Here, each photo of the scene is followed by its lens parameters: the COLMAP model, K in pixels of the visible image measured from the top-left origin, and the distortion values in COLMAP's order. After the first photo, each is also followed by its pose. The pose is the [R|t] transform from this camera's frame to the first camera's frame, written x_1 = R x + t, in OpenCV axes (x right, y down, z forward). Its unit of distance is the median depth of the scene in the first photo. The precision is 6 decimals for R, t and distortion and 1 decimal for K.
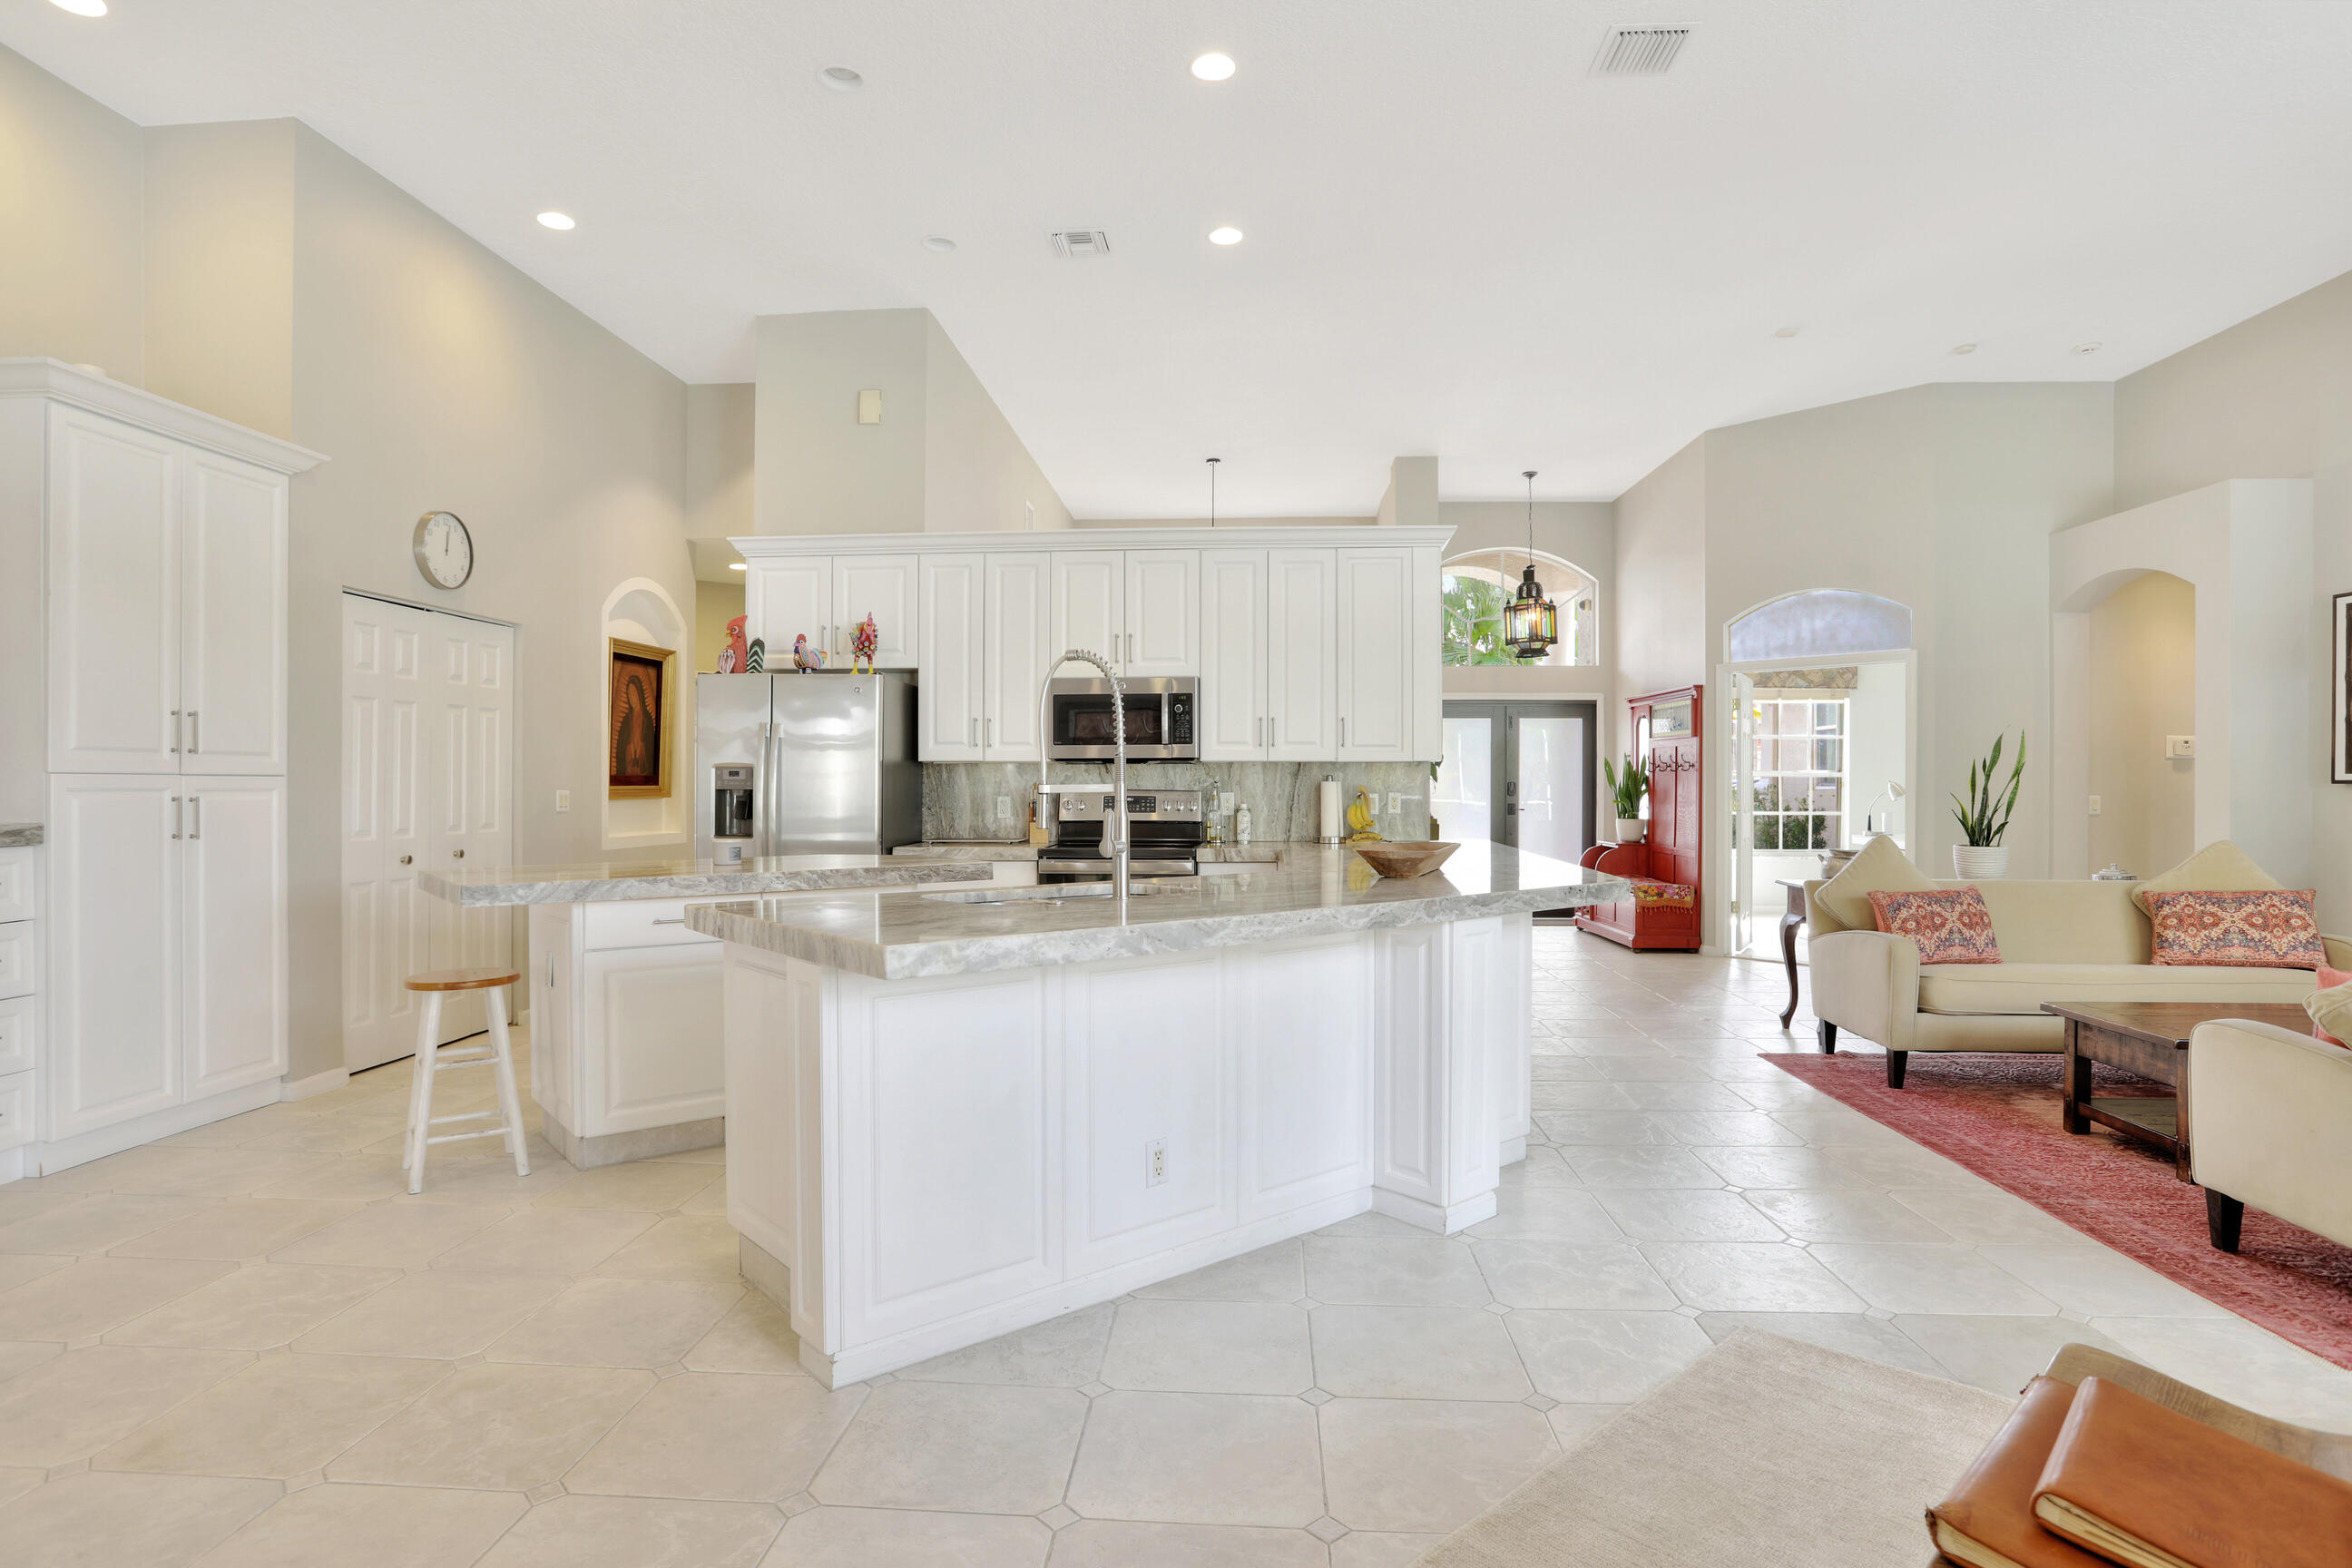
lens RADIAL K [[1224.2, 0, 1183.4], [0, 1224.2, 776.9], [0, 0, 1]] dist [-0.070011, 0.037595]
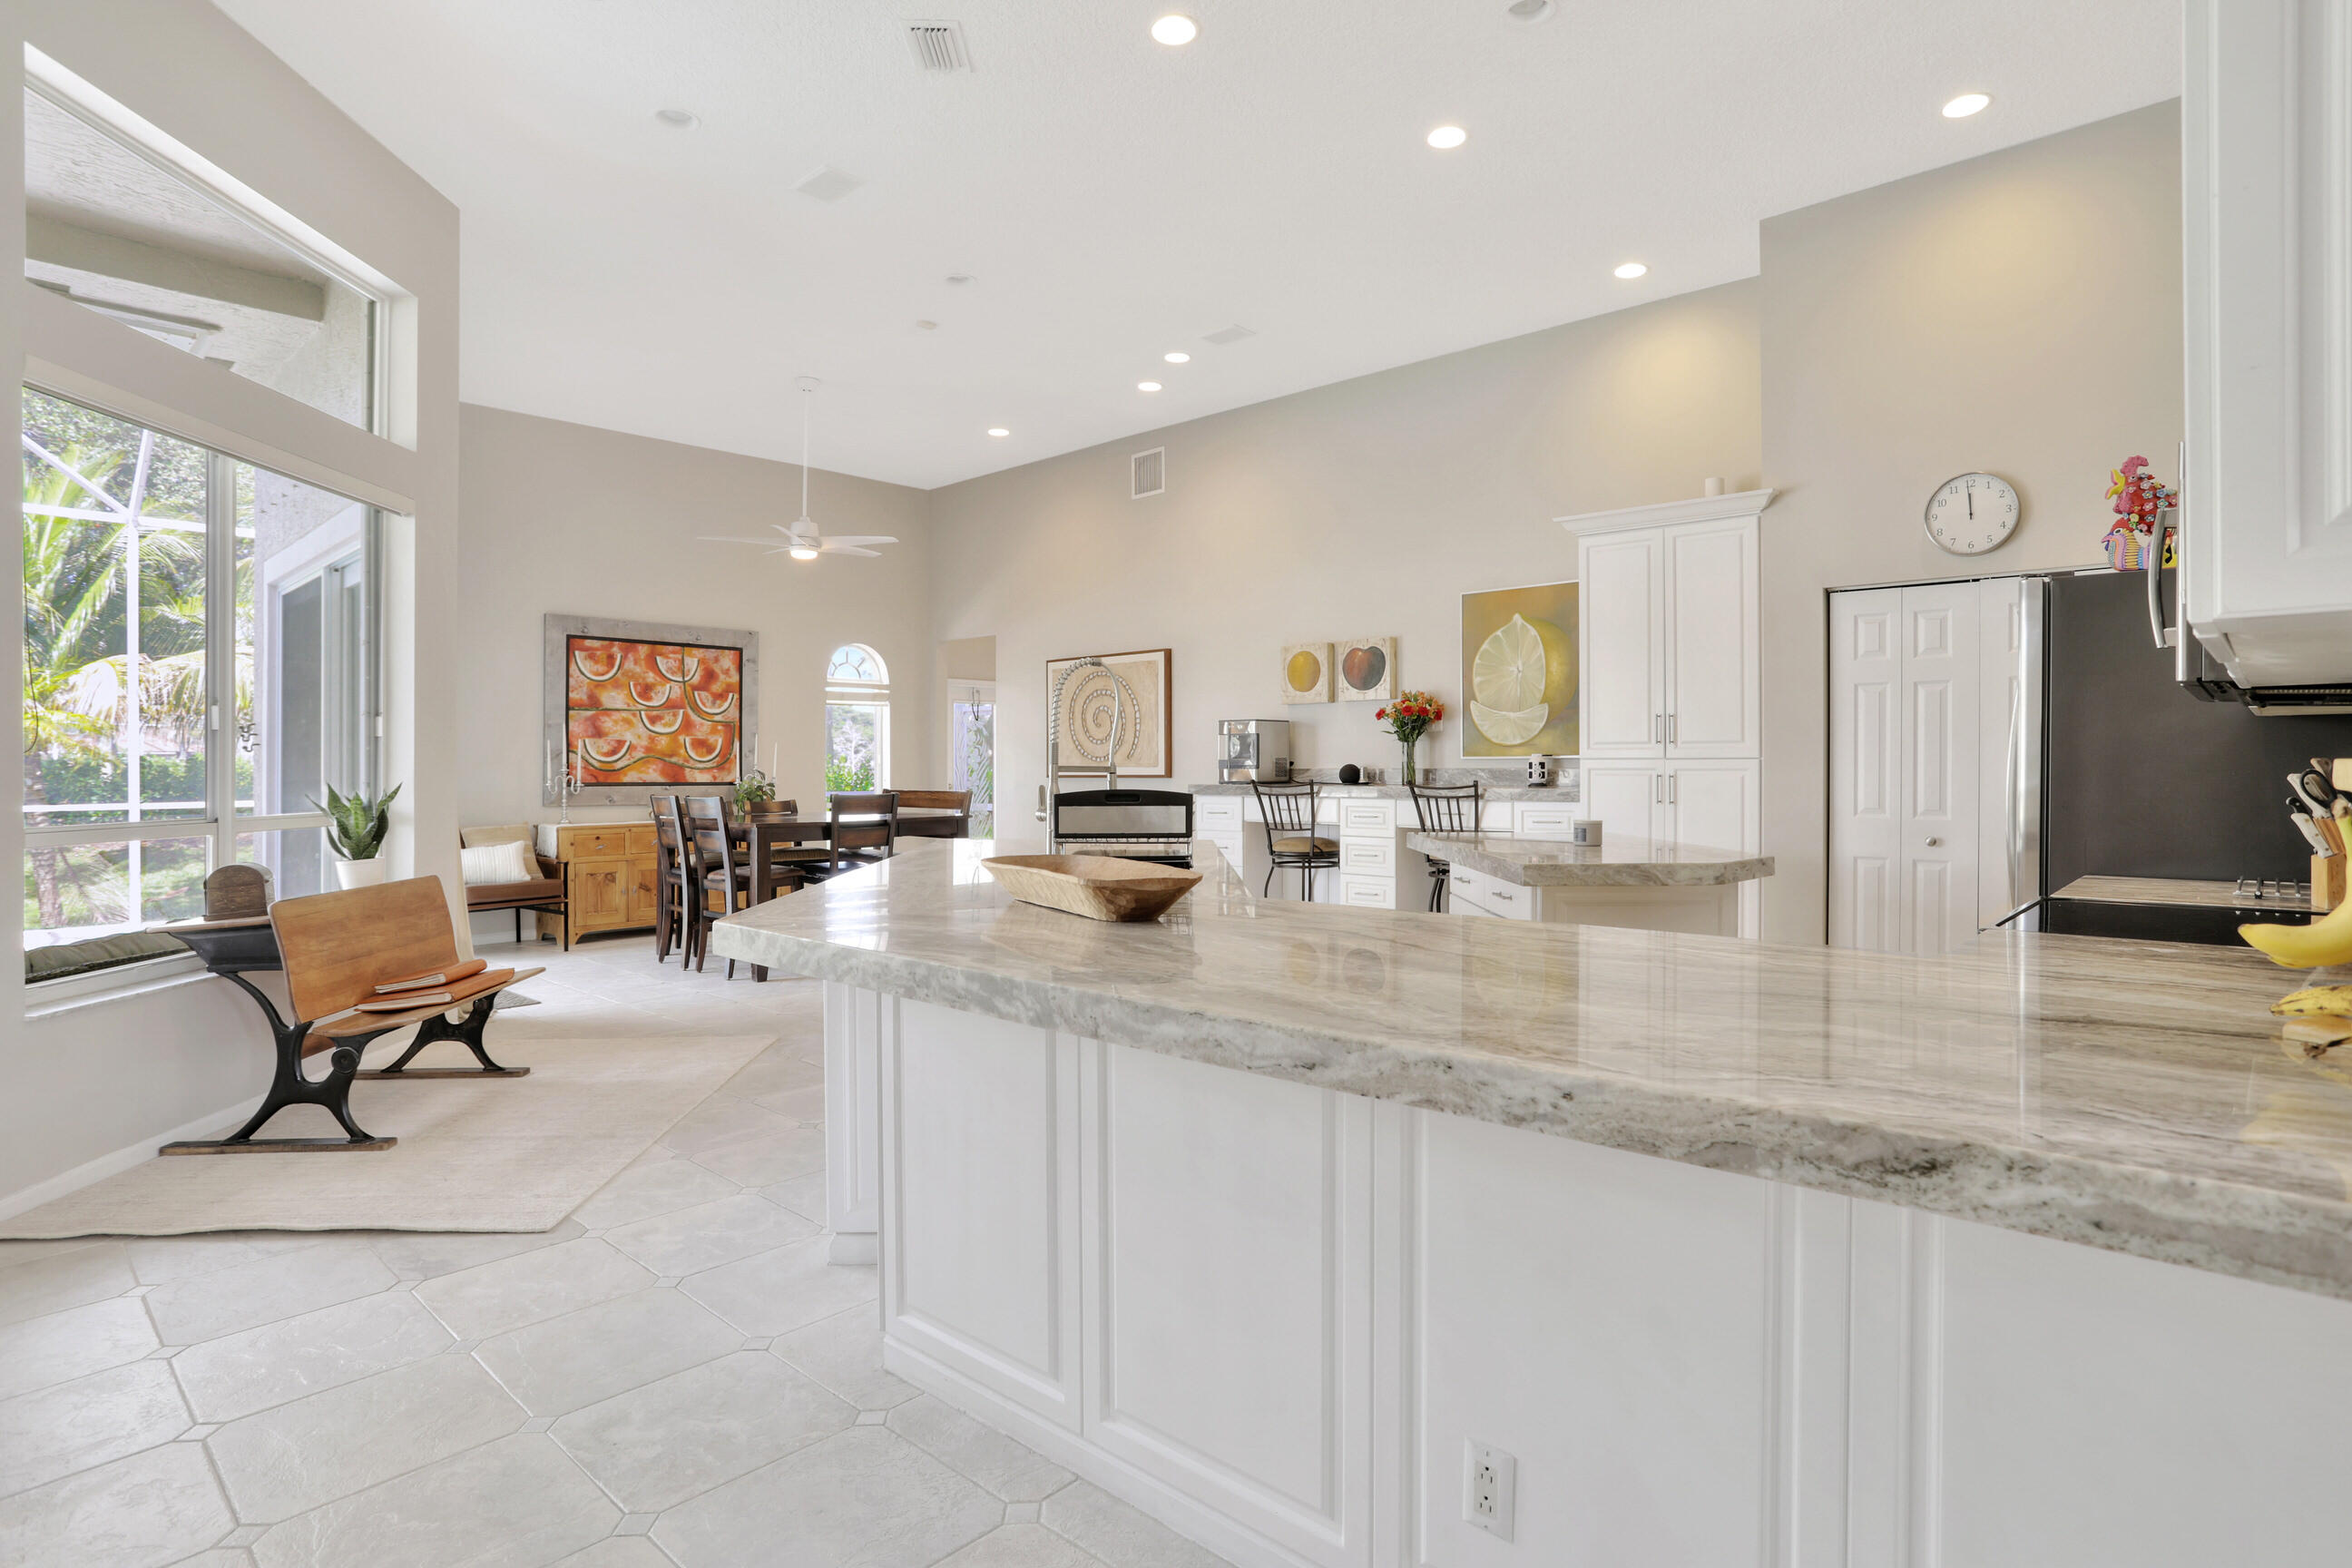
lens RADIAL K [[1205.5, 0, 1181.4], [0, 1205.5, 760.9], [0, 0, 1]] dist [-0.081671, 0.034708]
pose [[-0.634841, -0.003020, -0.772637, 0.412358], [0.006881, 0.999931, -0.009562, 0.006819], [0.772612, -0.011386, -0.634776, 0.950492]]
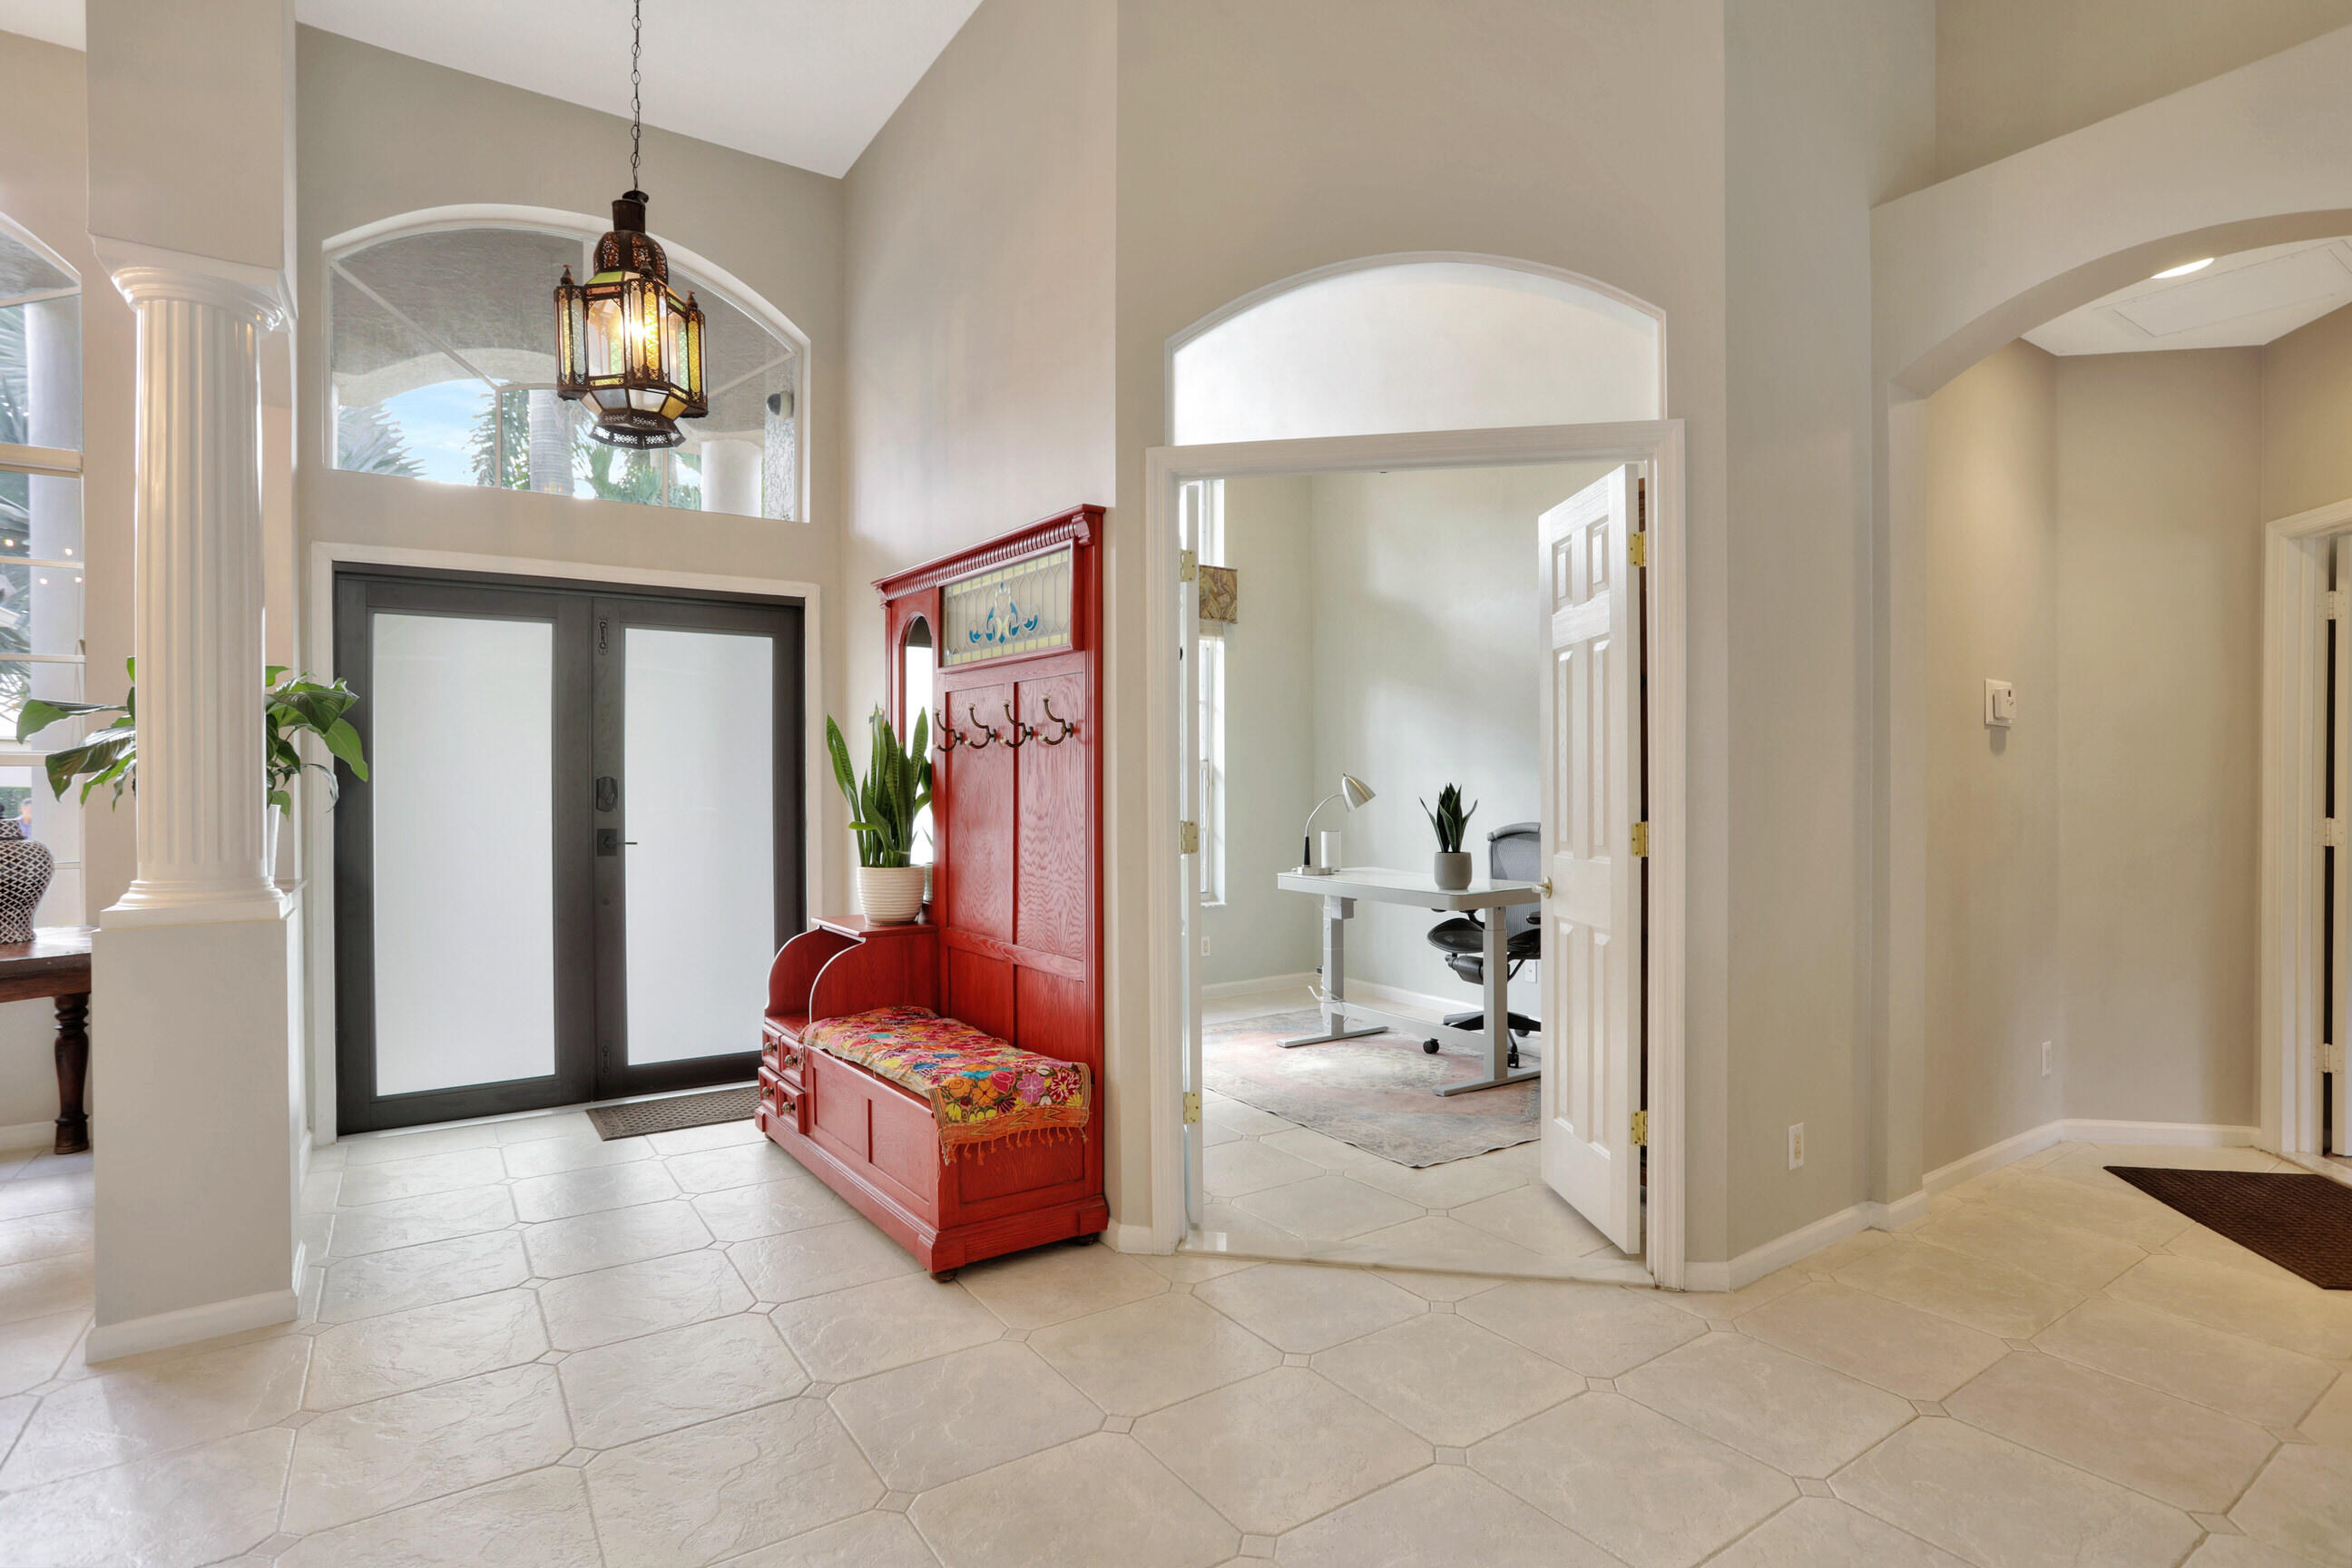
lens RADIAL K [[1197.3, 0, 1190.8], [0, 1197.3, 794.2], [0, 0, 1]] dist [-0.061031, 0.028012]
pose [[0.793576, -0.010382, 0.608382, 0.320678], [0.000879, 0.999873, 0.015916, 0.006340], [-0.608470, -0.012096, 0.793485, 0.974551]]
